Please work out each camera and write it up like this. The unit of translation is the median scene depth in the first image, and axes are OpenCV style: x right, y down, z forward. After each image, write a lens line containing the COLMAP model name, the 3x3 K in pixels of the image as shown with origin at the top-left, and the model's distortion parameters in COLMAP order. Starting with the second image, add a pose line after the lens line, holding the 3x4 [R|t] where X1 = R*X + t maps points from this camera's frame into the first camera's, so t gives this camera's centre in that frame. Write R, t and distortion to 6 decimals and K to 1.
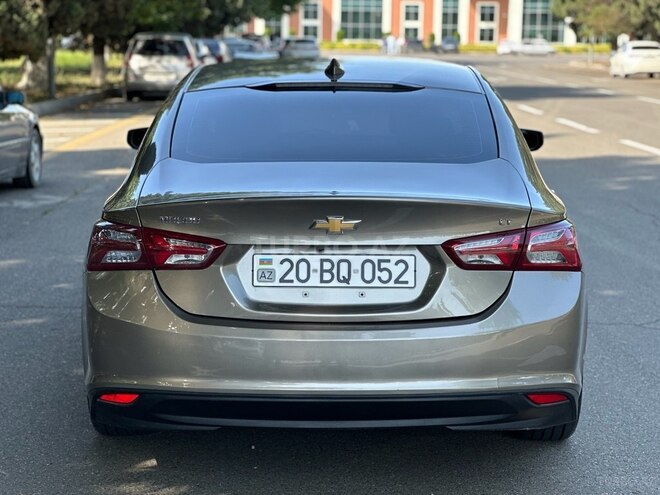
lens RADIAL K [[1479.0, 0, 333.0], [0, 1479.0, 251.8], [0, 0, 1]] dist [0.282605, 0.000000]
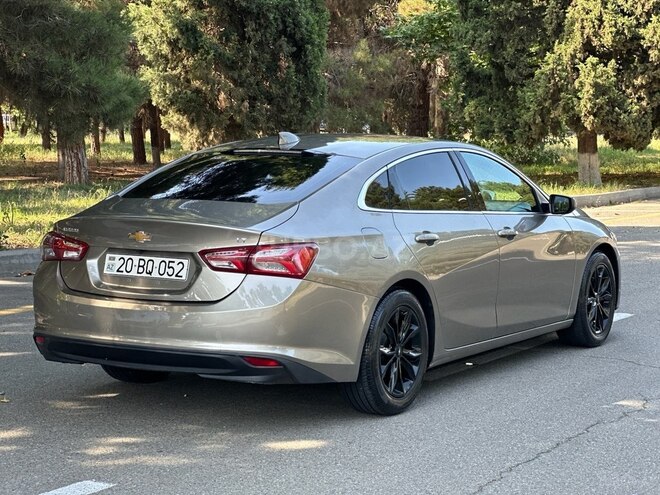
lens RADIAL K [[1479.0, 0, 331.7], [0, 1479.0, 250.8], [0, 0, 1]] dist [0.282605, 0.000000]
pose [[0.832284, 0.045823, -0.552453, 1.018112], [-0.079971, 0.996078, -0.037859, 0.039633], [0.548551, 0.075689, 0.832684, -0.185607]]
